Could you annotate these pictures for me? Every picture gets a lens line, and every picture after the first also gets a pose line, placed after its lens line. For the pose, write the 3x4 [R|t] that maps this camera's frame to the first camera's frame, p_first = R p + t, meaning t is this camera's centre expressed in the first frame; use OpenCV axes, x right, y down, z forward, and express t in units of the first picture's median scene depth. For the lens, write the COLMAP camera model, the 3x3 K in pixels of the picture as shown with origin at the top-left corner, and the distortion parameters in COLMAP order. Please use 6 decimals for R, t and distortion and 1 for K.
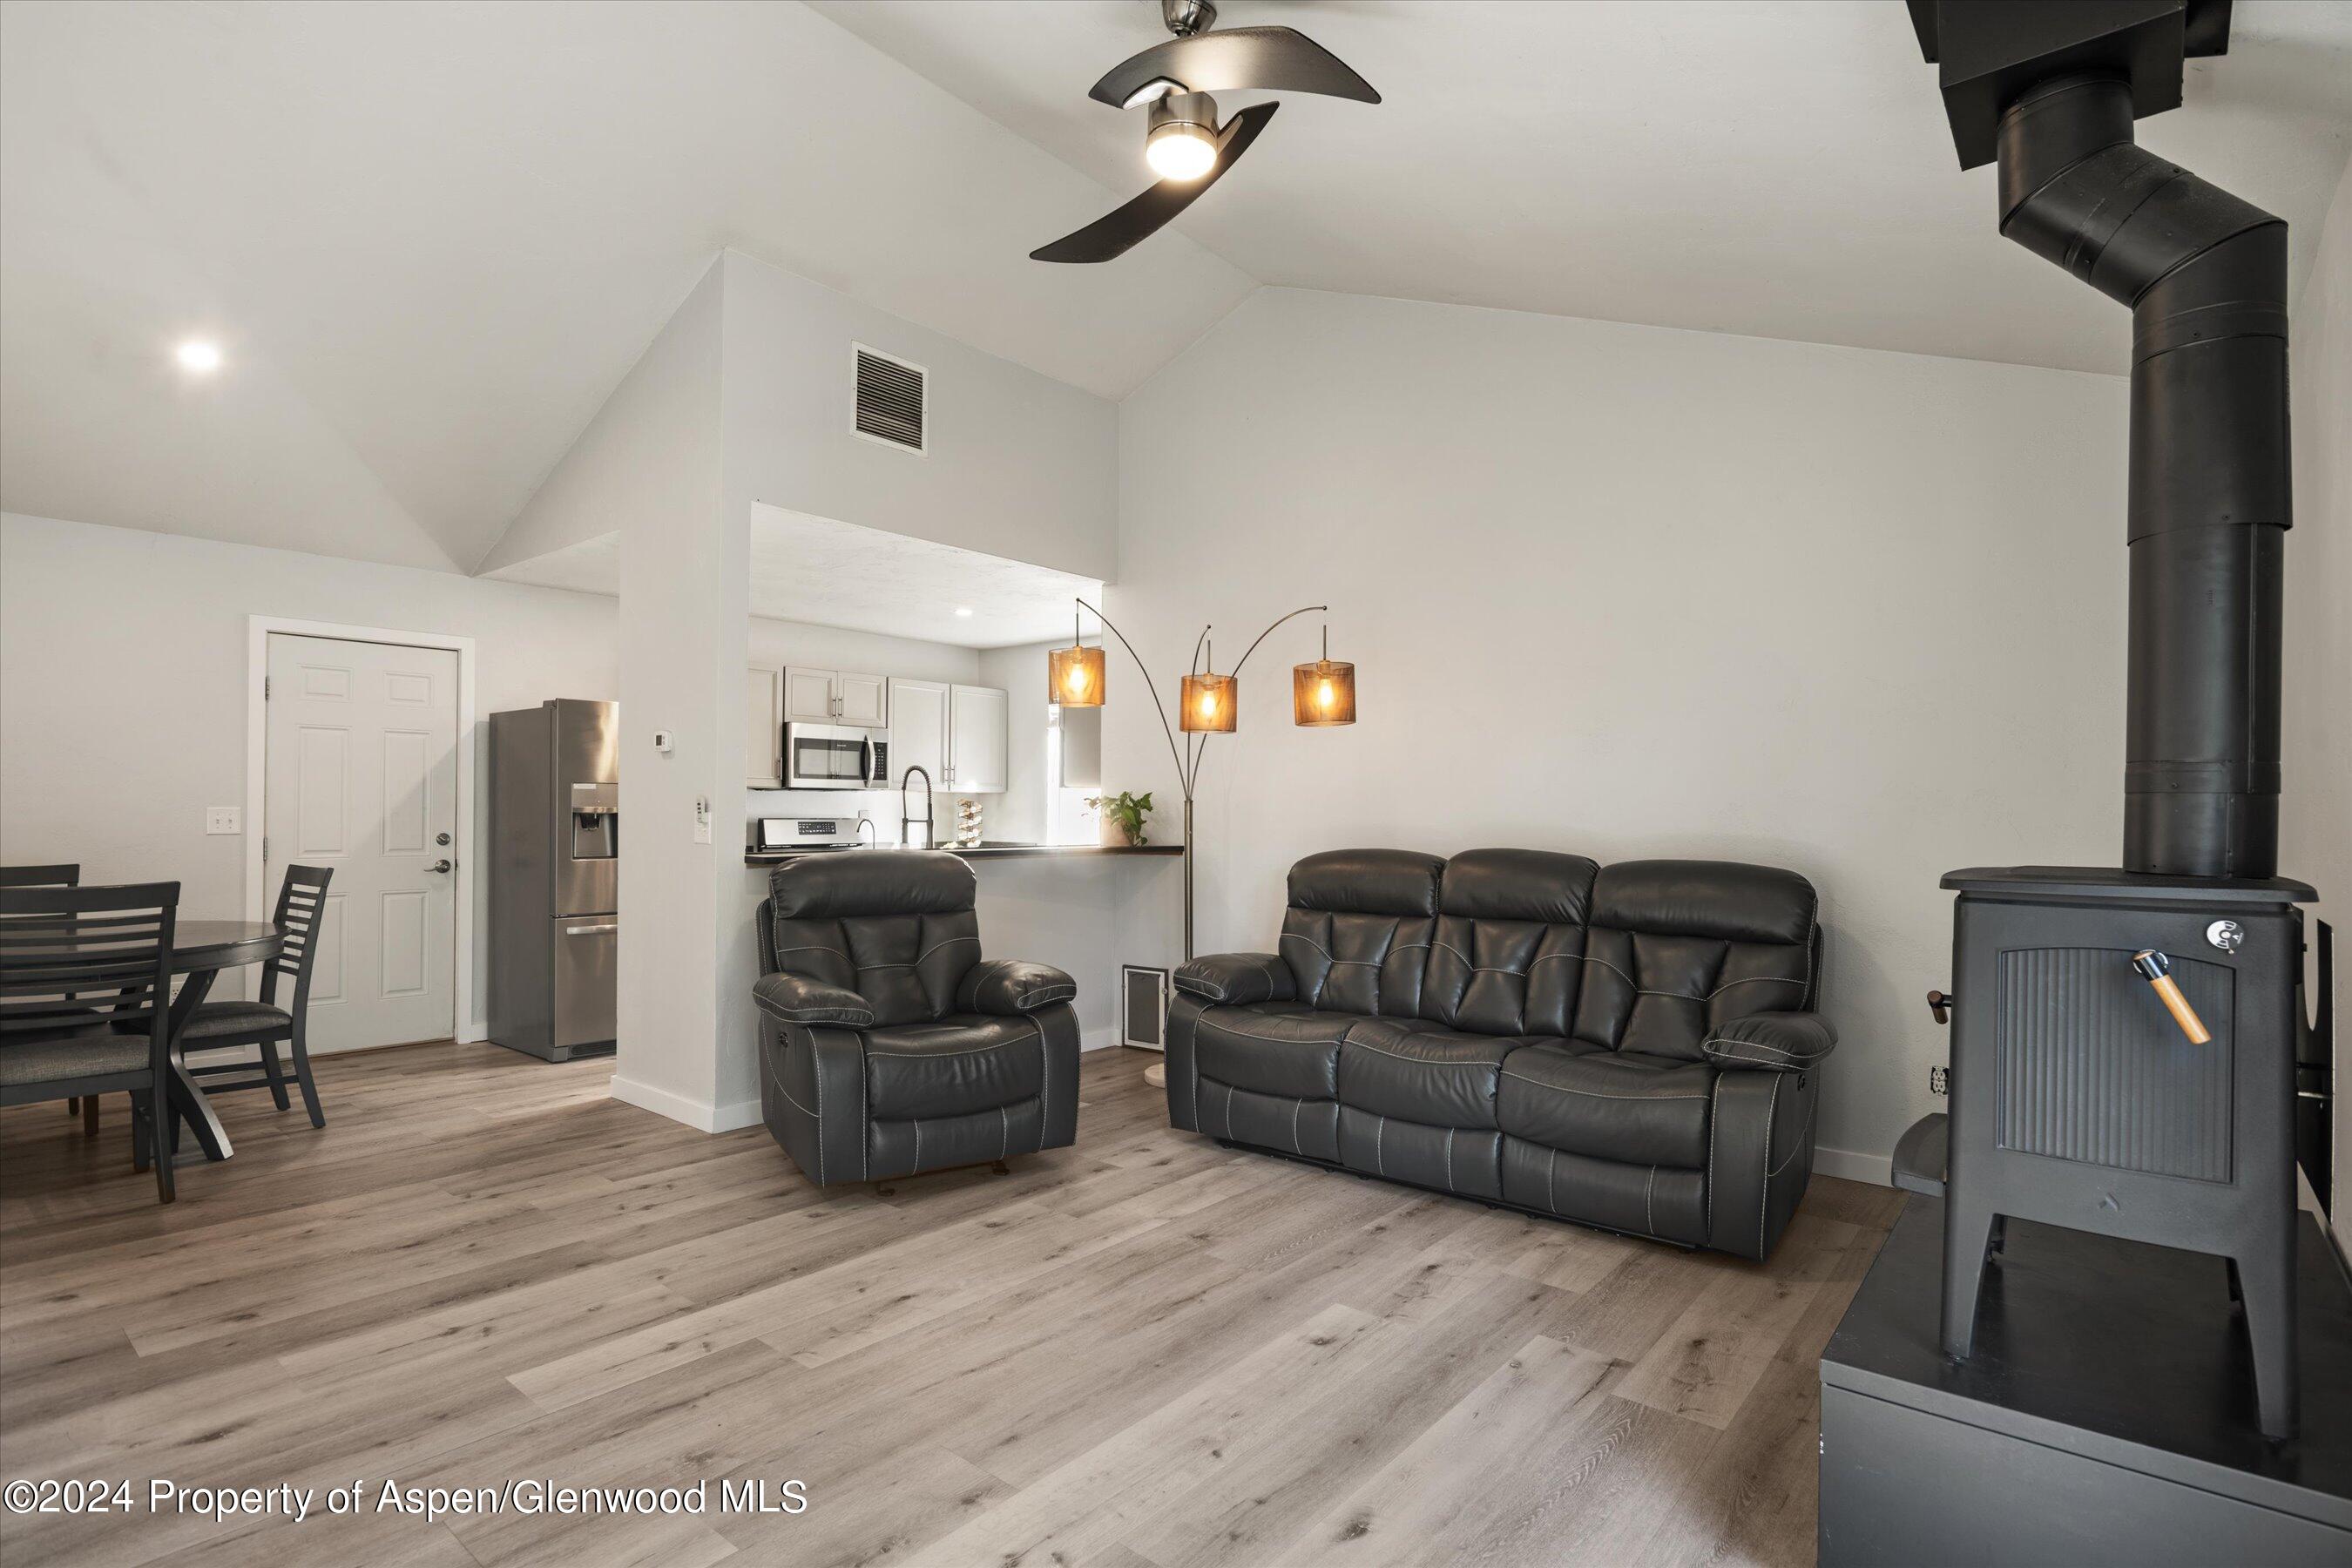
lens RADIAL K [[1170.9, 0, 1185.3], [0, 1170.9, 805.4], [0, 0, 1]] dist [-0.015283, 0.000626]
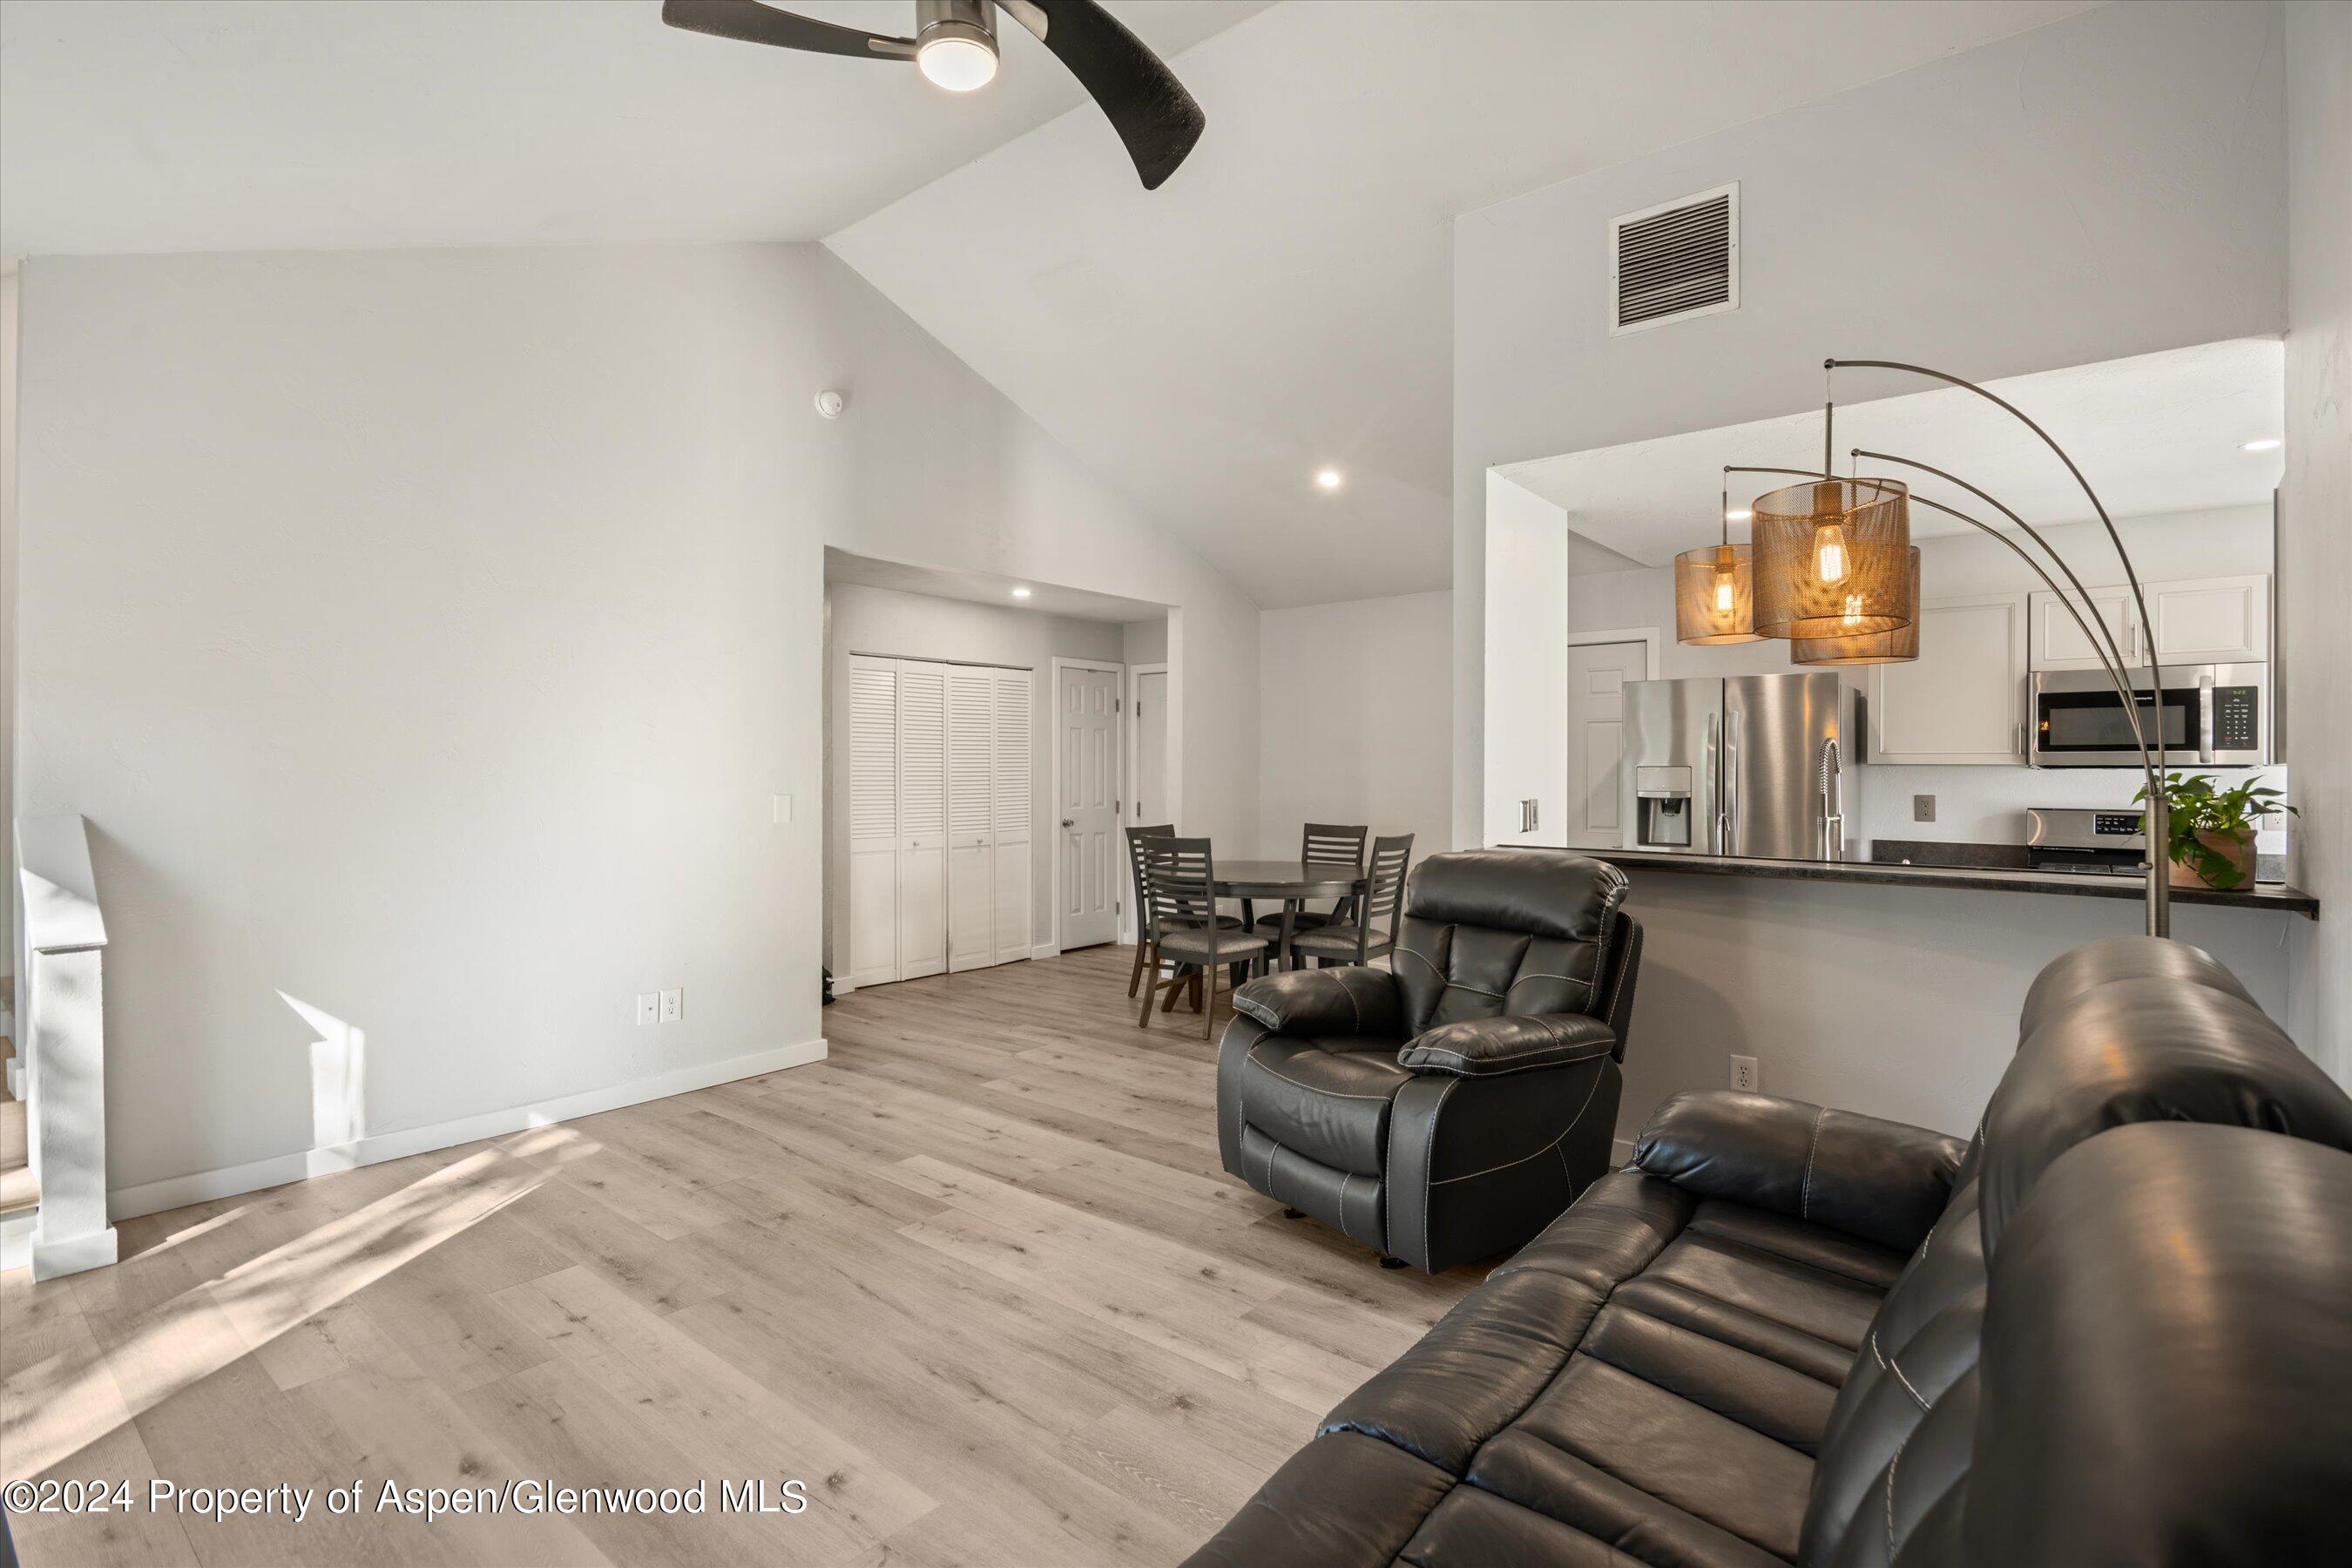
lens RADIAL K [[1170.9, 0, 1186.4], [0, 1170.9, 767.7], [0, 0, 1]] dist [-0.015283, 0.000626]
pose [[-0.021343, -0.006583, -0.999751, 0.809448], [0.001819, 0.999976, -0.006623, -0.021972], [0.999771, -0.001960, -0.021331, 1.115632]]
